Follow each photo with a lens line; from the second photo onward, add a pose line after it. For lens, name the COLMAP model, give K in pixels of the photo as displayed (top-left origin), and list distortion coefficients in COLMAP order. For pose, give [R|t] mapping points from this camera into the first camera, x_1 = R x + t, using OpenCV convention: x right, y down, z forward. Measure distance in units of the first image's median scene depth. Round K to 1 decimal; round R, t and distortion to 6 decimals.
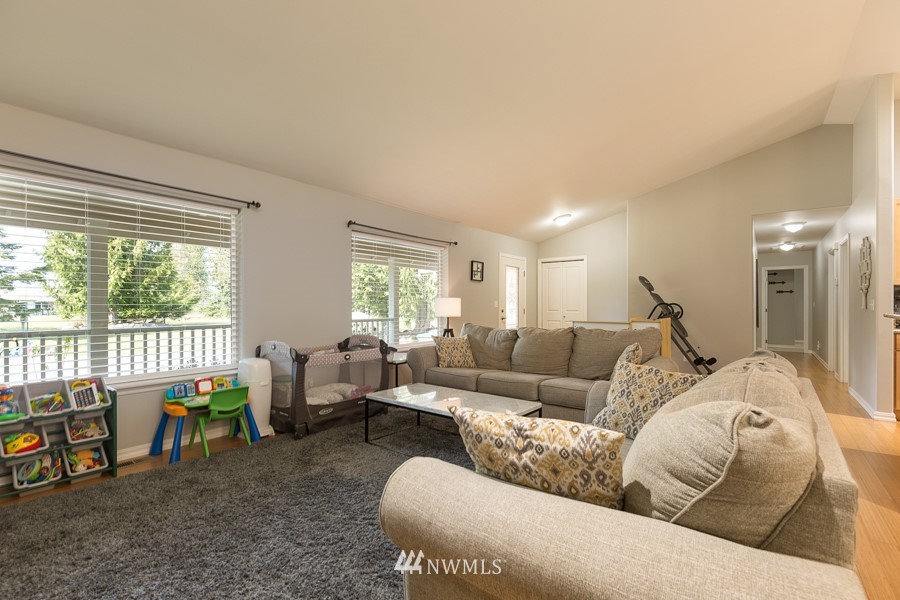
lens RADIAL K [[412.3, 0, 450.0], [0, 412.3, 300.0], [0, 0, 1]] dist [0.031497, -0.019763]
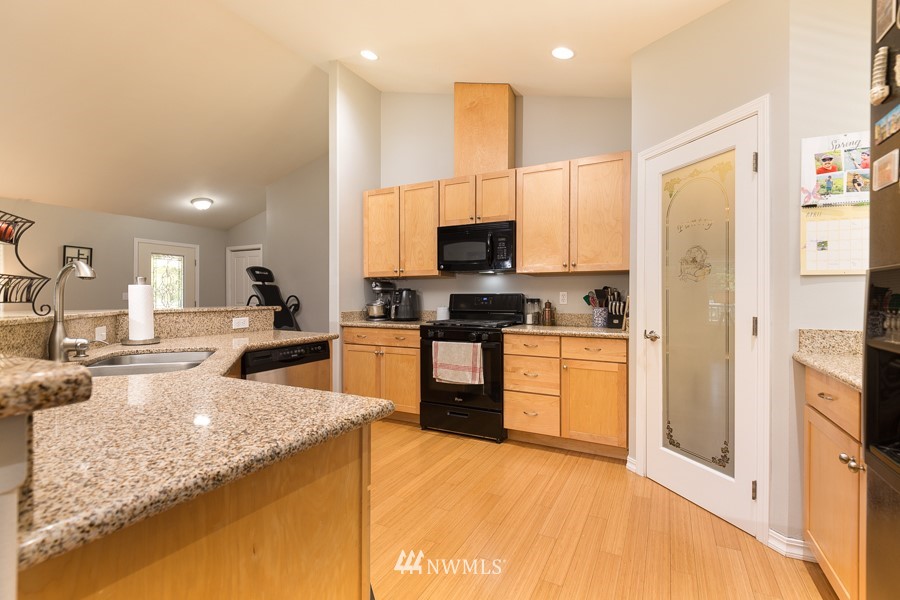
lens RADIAL K [[412.3, 0, 450.0], [0, 412.3, 300.0], [0, 0, 1]] dist [0.031497, -0.019763]
pose [[0.984415, 0.002293, 0.175848, 0.701977], [-0.005649, 0.999811, 0.018584, -0.000873], [-0.175772, -0.019288, 0.984242, -0.016582]]
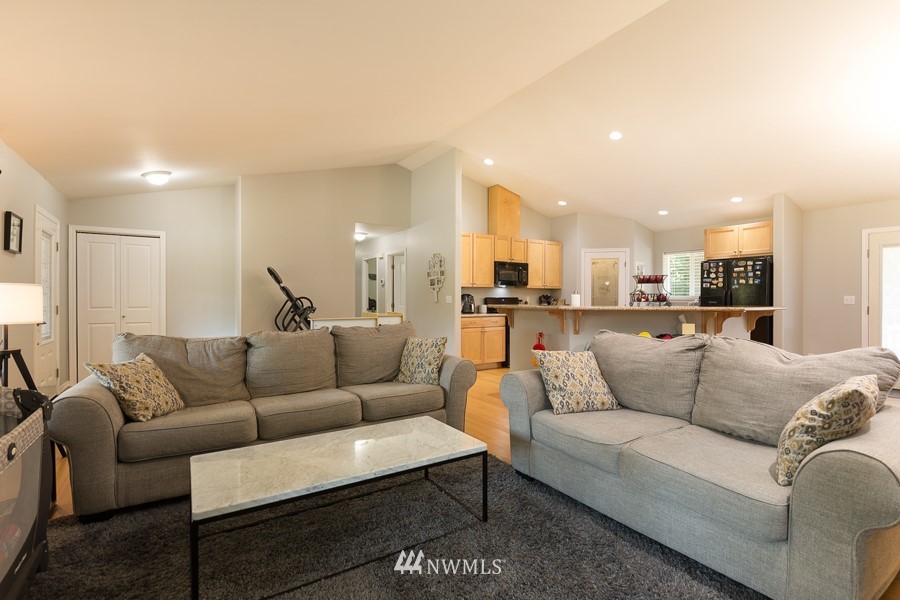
lens RADIAL K [[412.3, 0, 450.0], [0, 412.3, 300.0], [0, 0, 1]] dist [0.031497, -0.019763]
pose [[0.331034, -0.001651, 0.943618, -0.251127], [-0.013685, 0.999885, 0.006550, 0.002418], [-0.943520, -0.015082, 0.330973, 0.312599]]
